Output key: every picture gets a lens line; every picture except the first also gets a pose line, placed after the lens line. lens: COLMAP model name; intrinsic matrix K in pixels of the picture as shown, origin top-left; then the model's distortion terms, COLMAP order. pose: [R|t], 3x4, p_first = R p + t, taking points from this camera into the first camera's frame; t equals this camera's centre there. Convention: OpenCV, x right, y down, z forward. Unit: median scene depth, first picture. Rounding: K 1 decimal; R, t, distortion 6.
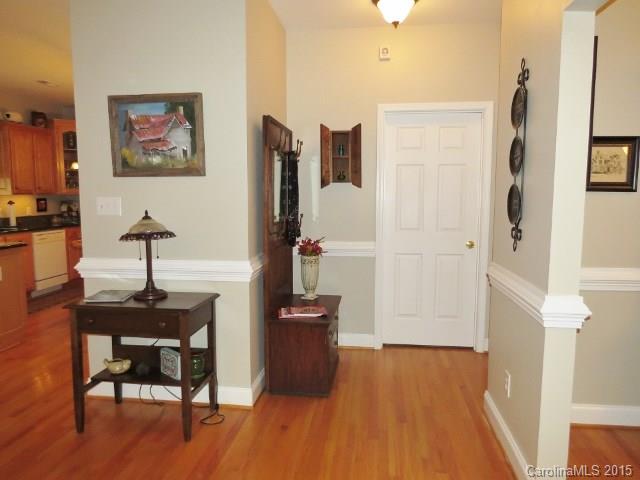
lens RADIAL K [[461.2, 0, 320.0], [0, 461.2, 240.0], [0, 0, 1]] dist [-0.006900, -0.009100]
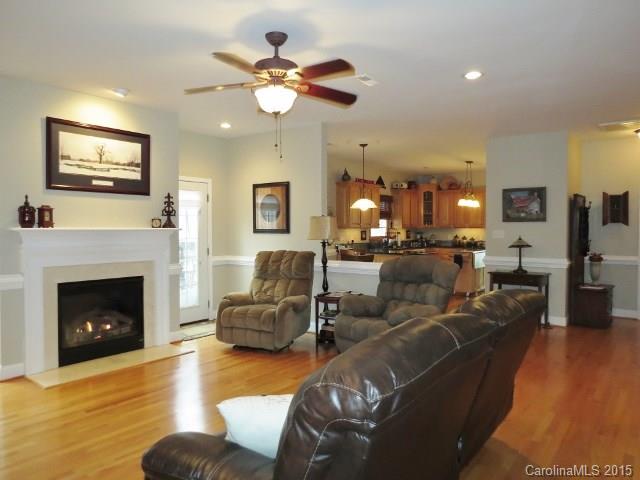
lens RADIAL K [[461.2, 0, 320.0], [0, 461.2, 240.0], [0, 0, 1]] dist [-0.006900, -0.009100]
pose [[0.863510, 0.015065, -0.504106, -0.057497], [-0.050436, 0.997122, -0.056596, 0.127925], [0.501803, 0.074296, 0.861785, -1.413330]]
